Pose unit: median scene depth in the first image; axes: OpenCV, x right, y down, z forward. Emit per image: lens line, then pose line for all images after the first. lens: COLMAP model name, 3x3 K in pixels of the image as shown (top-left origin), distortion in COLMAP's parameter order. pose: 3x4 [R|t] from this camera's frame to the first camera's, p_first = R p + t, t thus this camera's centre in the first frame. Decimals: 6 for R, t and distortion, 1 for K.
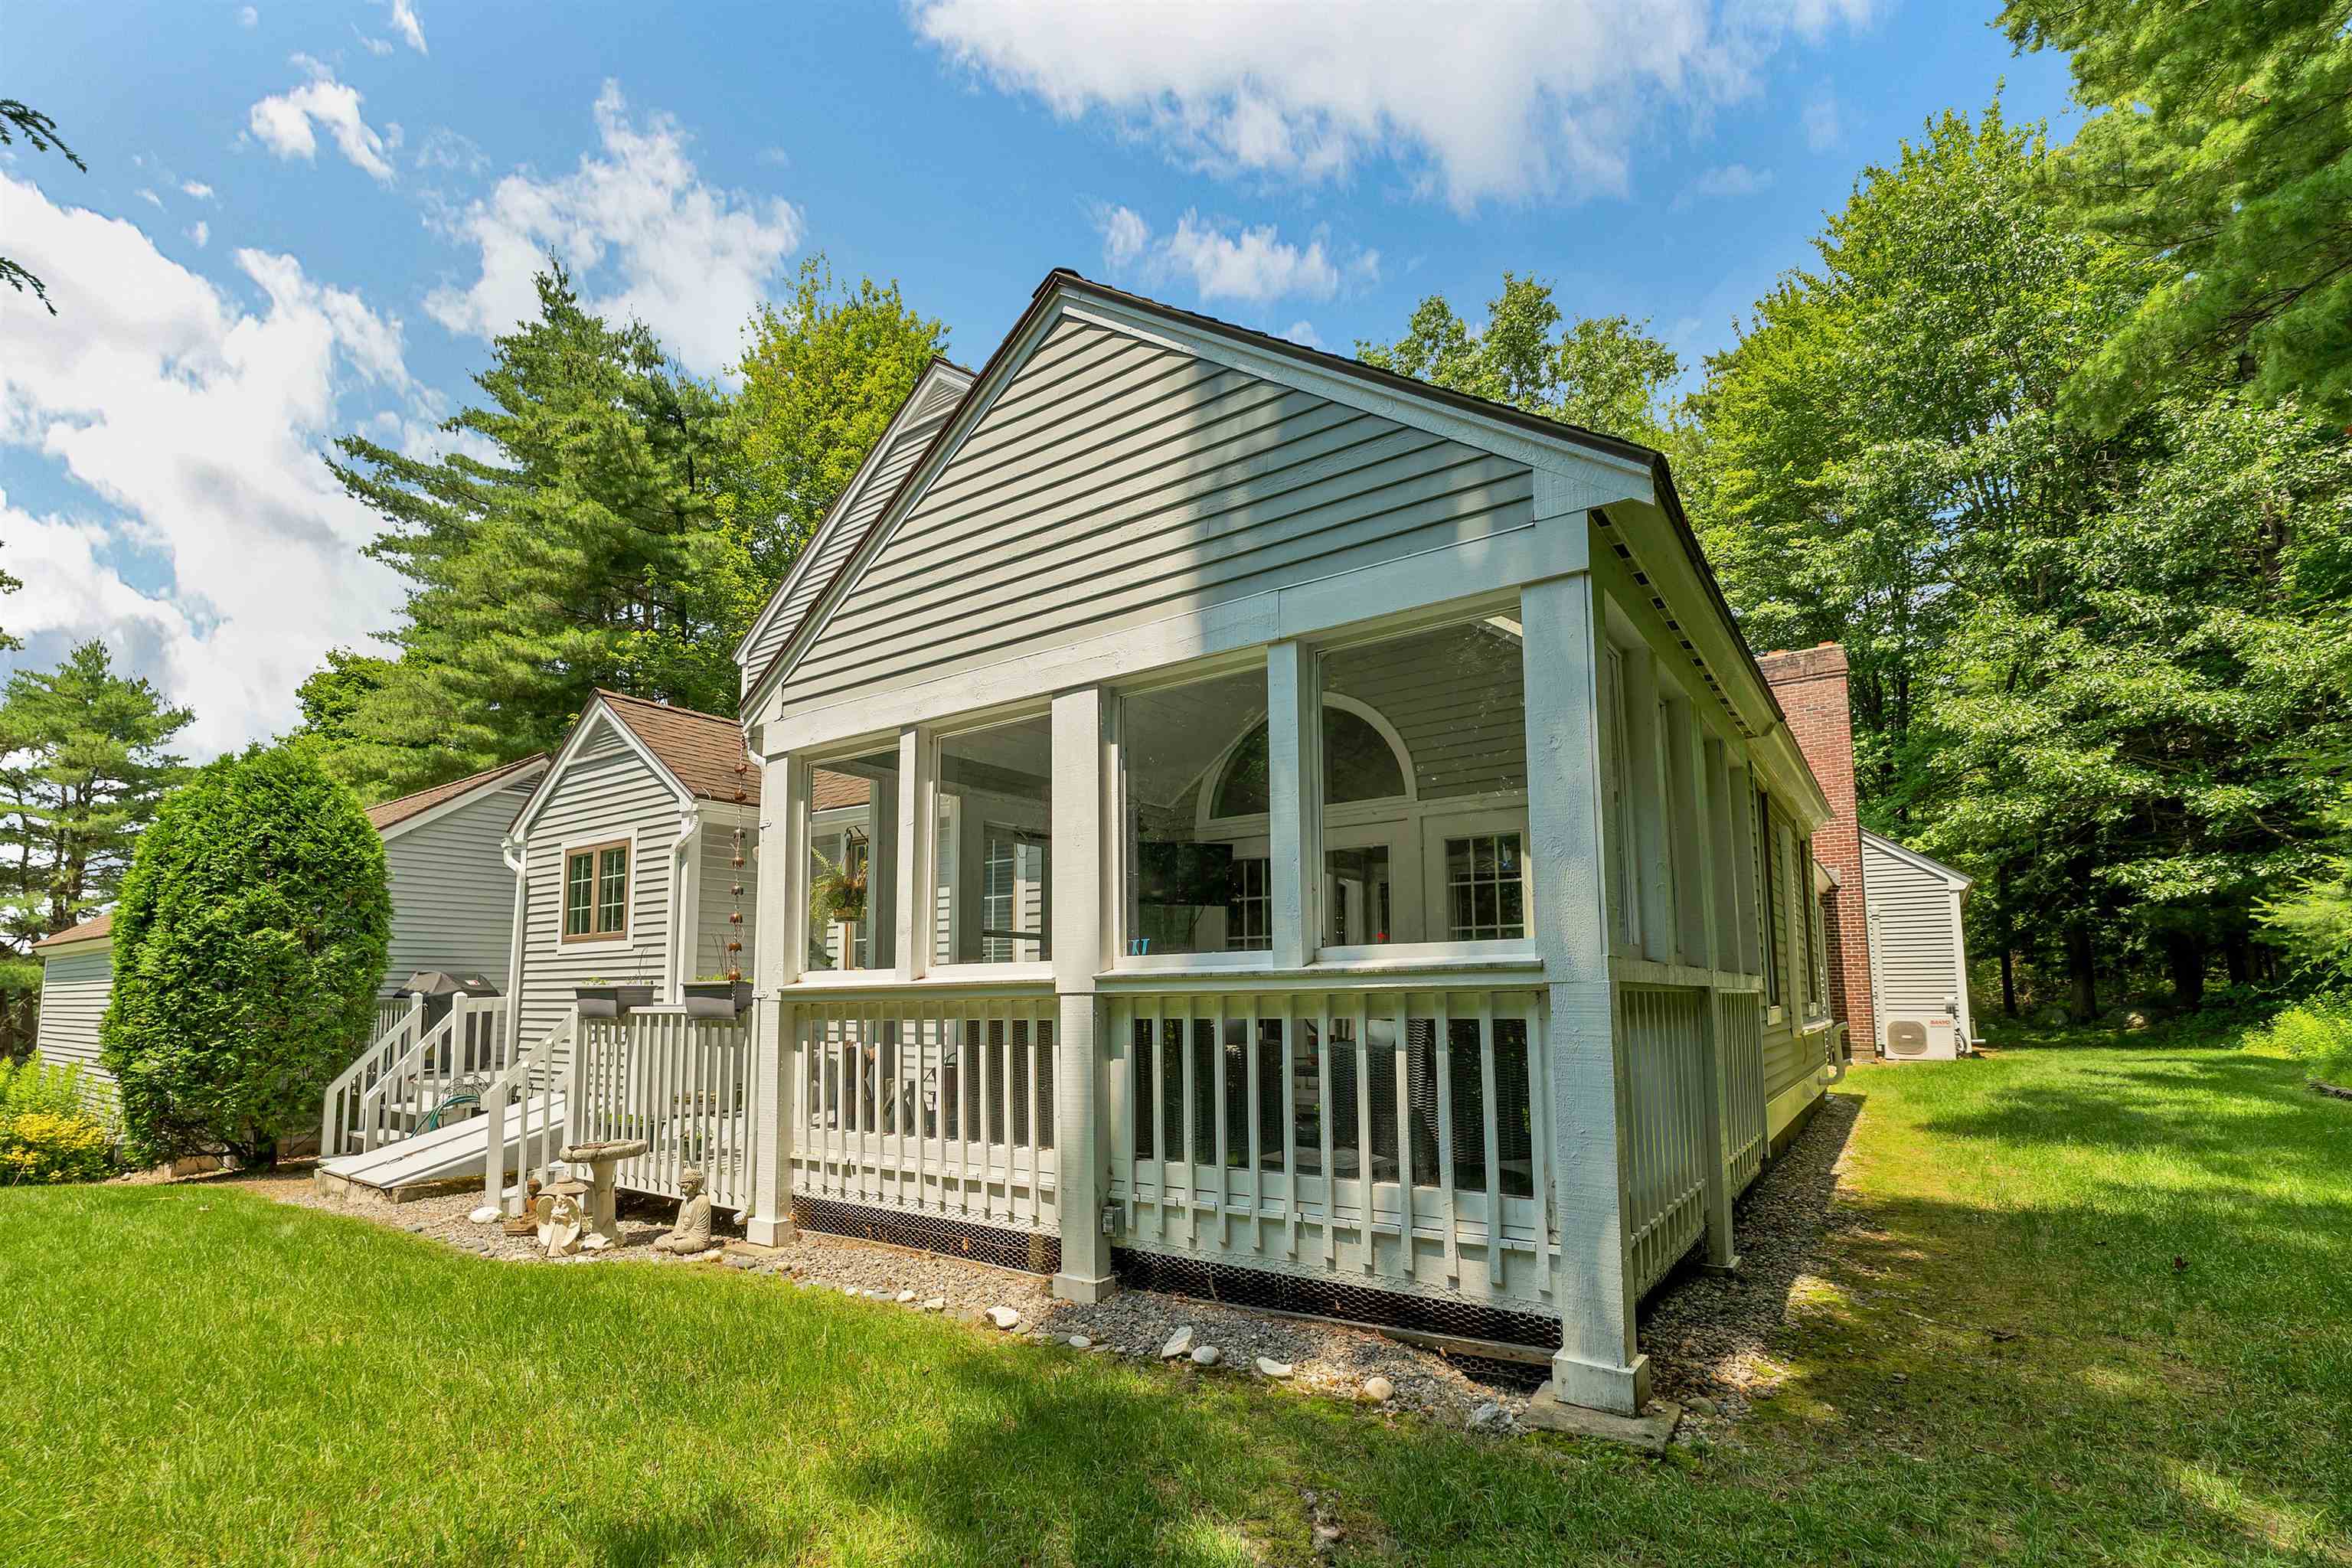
lens RADIAL K [[999.1, 0, 1153.8], [0, 999.1, 769.4], [0, 0, 1]] dist [0.001169, 0.000220]
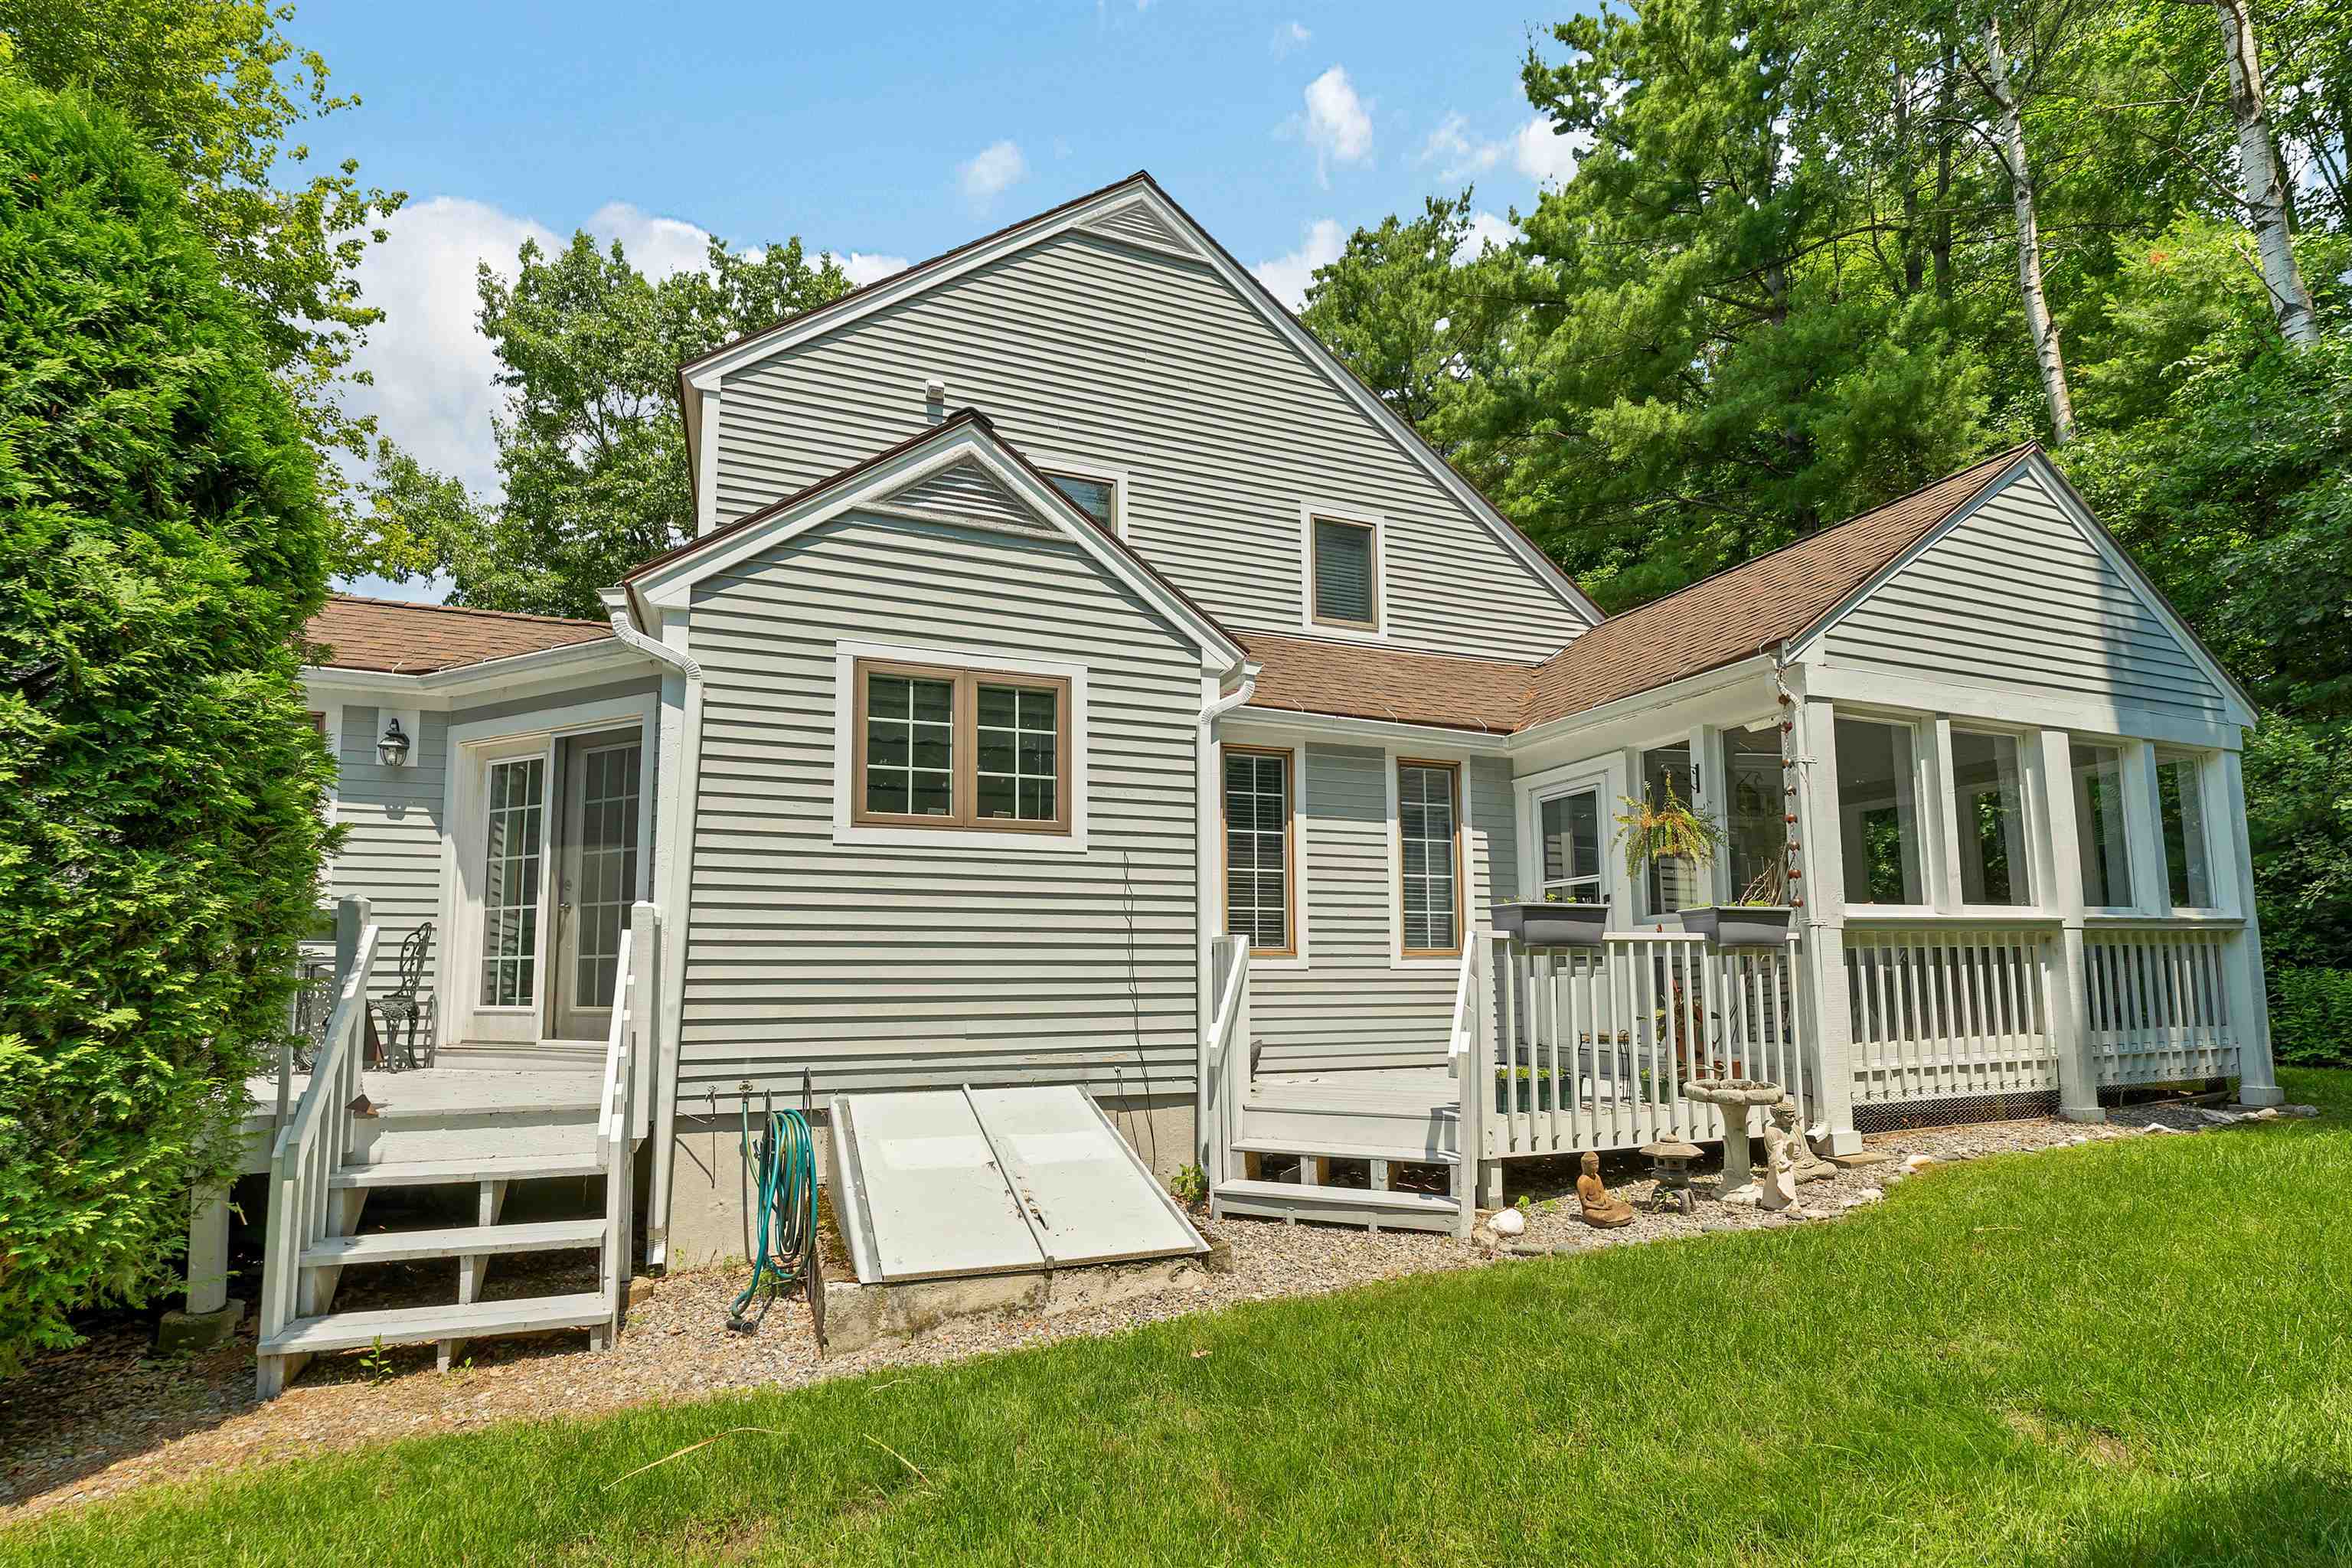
lens RADIAL K [[999.1, 0, 1153.8], [0, 999.1, 769.4], [0, 0, 1]] dist [0.001169, 0.000220]
pose [[0.570647, 0.170321, 0.803339, -1.845659], [-0.180024, 0.980405, -0.079983, 0.309837], [-0.801220, -0.098978, 0.590127, 1.067563]]
